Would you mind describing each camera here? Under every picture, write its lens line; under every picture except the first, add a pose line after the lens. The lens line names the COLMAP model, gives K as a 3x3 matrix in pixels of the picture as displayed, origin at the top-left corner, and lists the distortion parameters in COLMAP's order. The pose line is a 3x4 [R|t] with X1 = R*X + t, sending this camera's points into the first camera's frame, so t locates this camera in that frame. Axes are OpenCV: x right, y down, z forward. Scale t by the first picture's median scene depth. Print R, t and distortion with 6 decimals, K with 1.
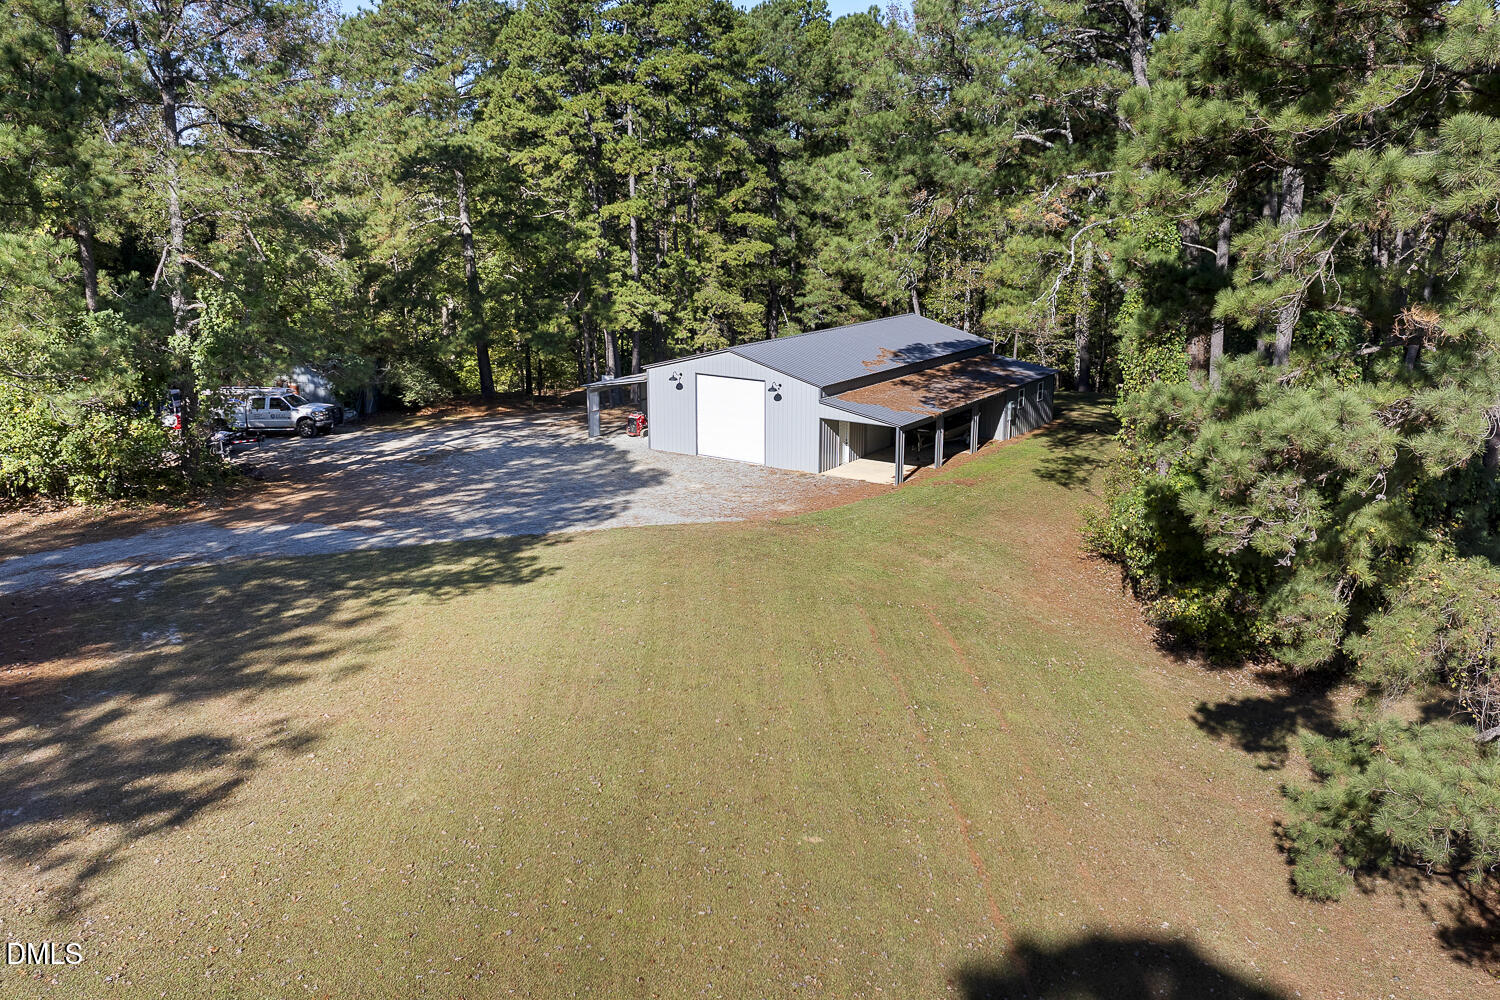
lens RADIAL K [[1093.0, 0, 751.5], [0, 1093.0, 503.0], [0, 0, 1]] dist [-0.018727, -0.004941]
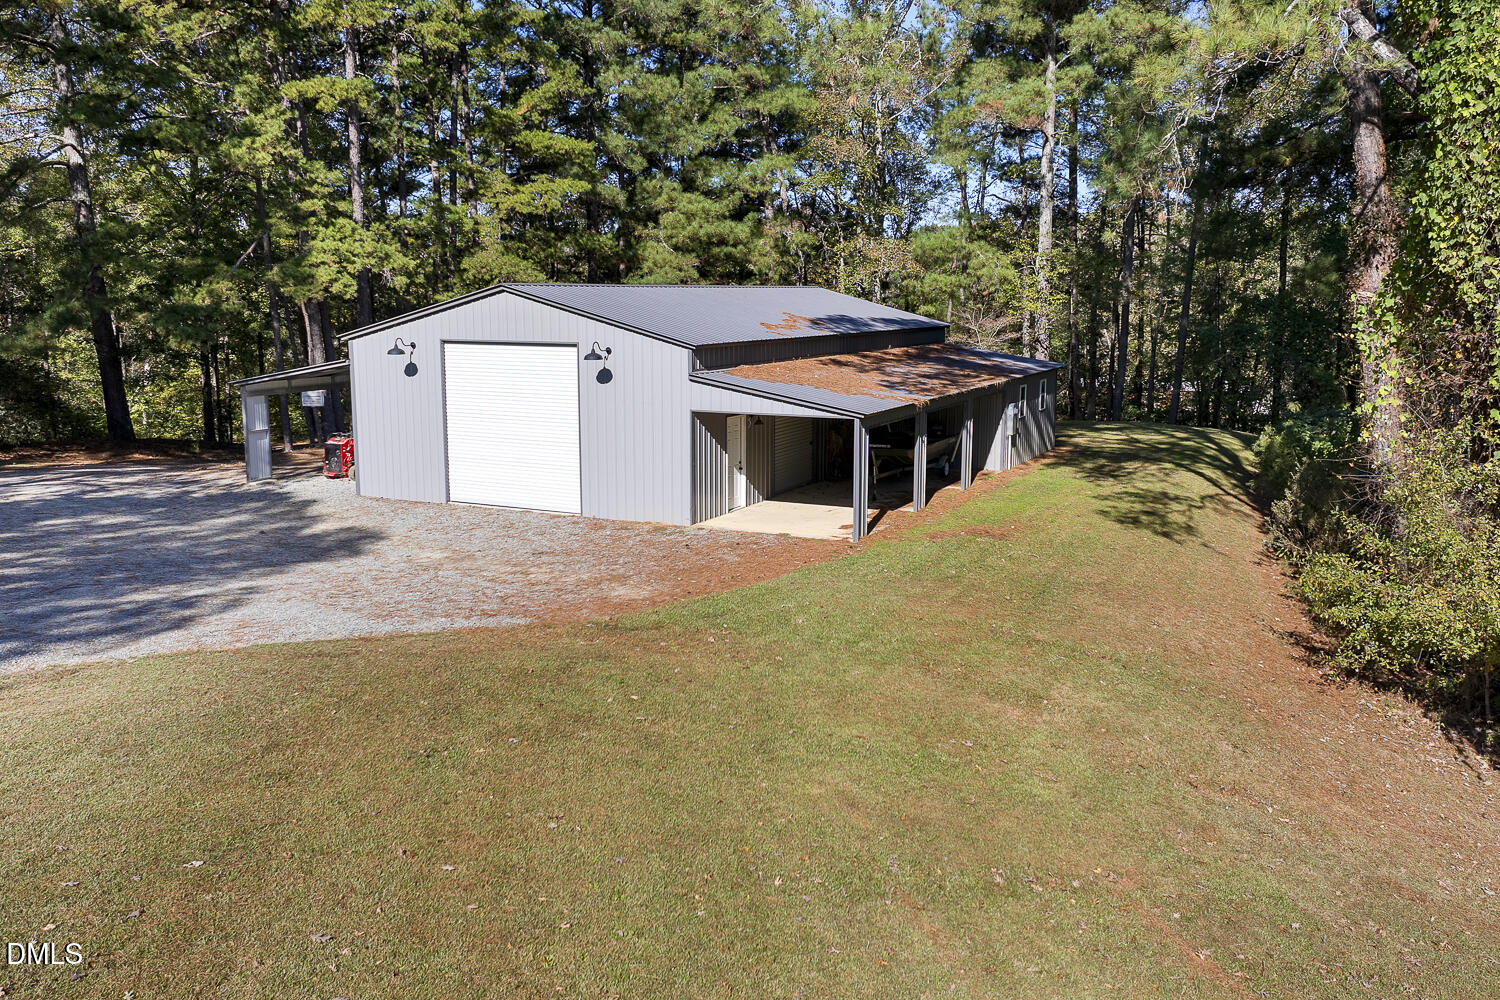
lens RADIAL K [[1093.0, 0, 743.8], [0, 1093.0, 502.5], [0, 0, 1]] dist [-0.018727, -0.004941]
pose [[0.988068, -0.018512, 0.152900, 0.008729], [0.033940, 0.994516, -0.098922, 0.010950], [-0.150230, 0.102931, 0.983278, 0.459270]]
